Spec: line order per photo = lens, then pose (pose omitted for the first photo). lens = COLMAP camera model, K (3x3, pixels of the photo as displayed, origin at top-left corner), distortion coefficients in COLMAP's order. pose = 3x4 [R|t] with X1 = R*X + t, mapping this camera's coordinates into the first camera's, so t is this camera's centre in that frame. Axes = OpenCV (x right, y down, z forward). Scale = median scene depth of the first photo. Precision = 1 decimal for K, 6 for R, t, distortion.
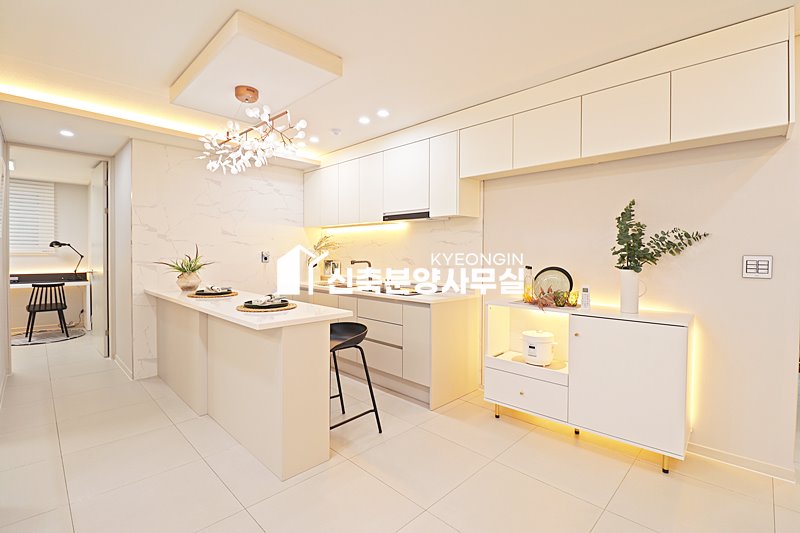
lens RADIAL K [[370.3, 0, 403.0], [0, 370.3, 259.6], [0, 0, 1]] dist [0.001718, -0.015099]
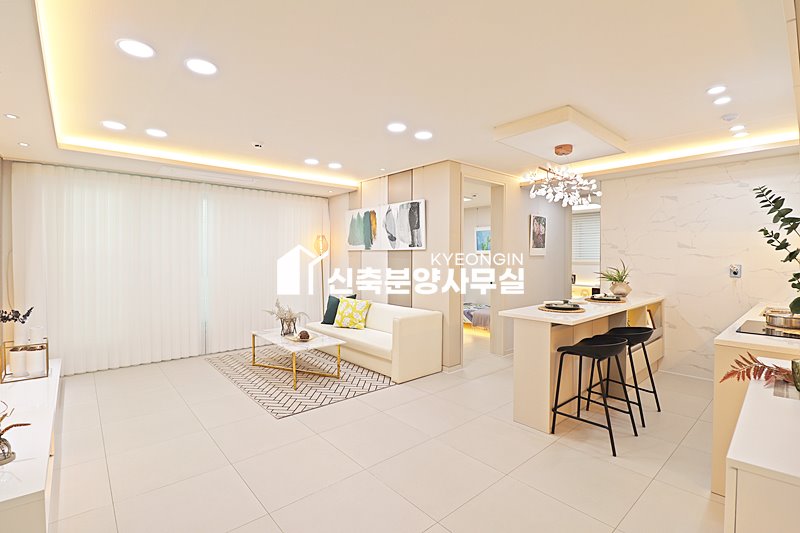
lens RADIAL K [[370.3, 0, 403.0], [0, 370.3, 259.6], [0, 0, 1]] dist [0.001718, -0.015099]
pose [[-0.066656, 0.000713, -0.997776, 0.710879], [-0.017385, 0.999847, 0.001876, -0.028829], [0.997625, 0.017472, -0.066633, 0.382224]]
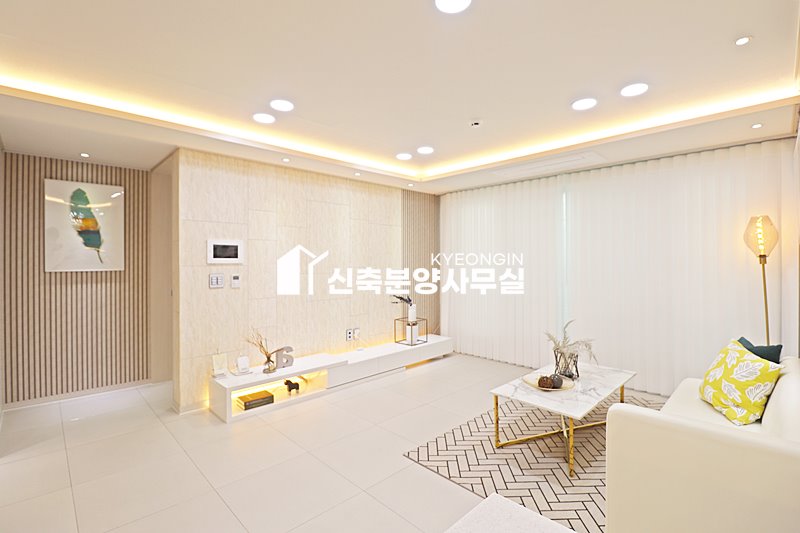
lens RADIAL K [[370.3, 0, 403.0], [0, 370.3, 259.6], [0, 0, 1]] dist [0.001718, -0.015099]
pose [[-0.999917, -0.001612, 0.012809, -0.179997], [-0.001449, 0.999918, 0.012703, -0.040051], [-0.012828, 0.012684, -0.999837, 0.772421]]
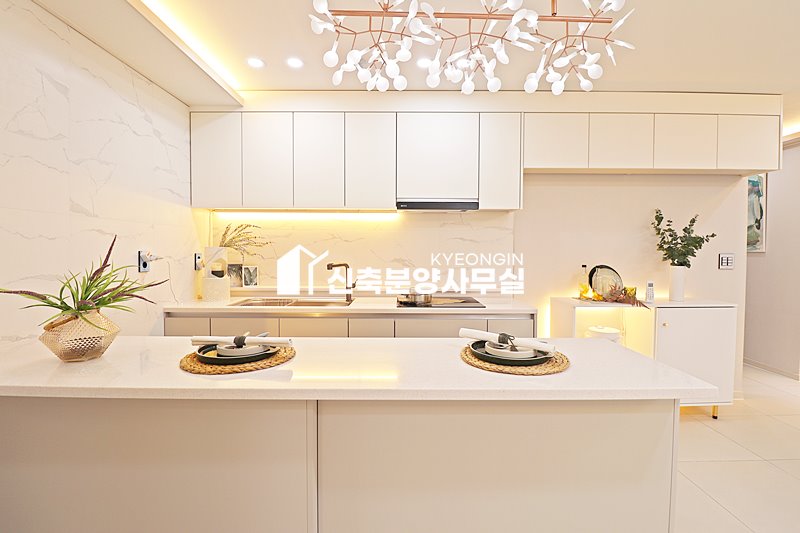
lens RADIAL K [[370.3, 0, 403.0], [0, 370.3, 259.6], [0, 0, 1]] dist [0.001718, -0.015099]
pose [[0.719889, -0.022555, 0.693722, -0.624502], [0.011565, 0.999723, 0.020503, -0.020813], [-0.693993, -0.006737, 0.719951, 0.523981]]
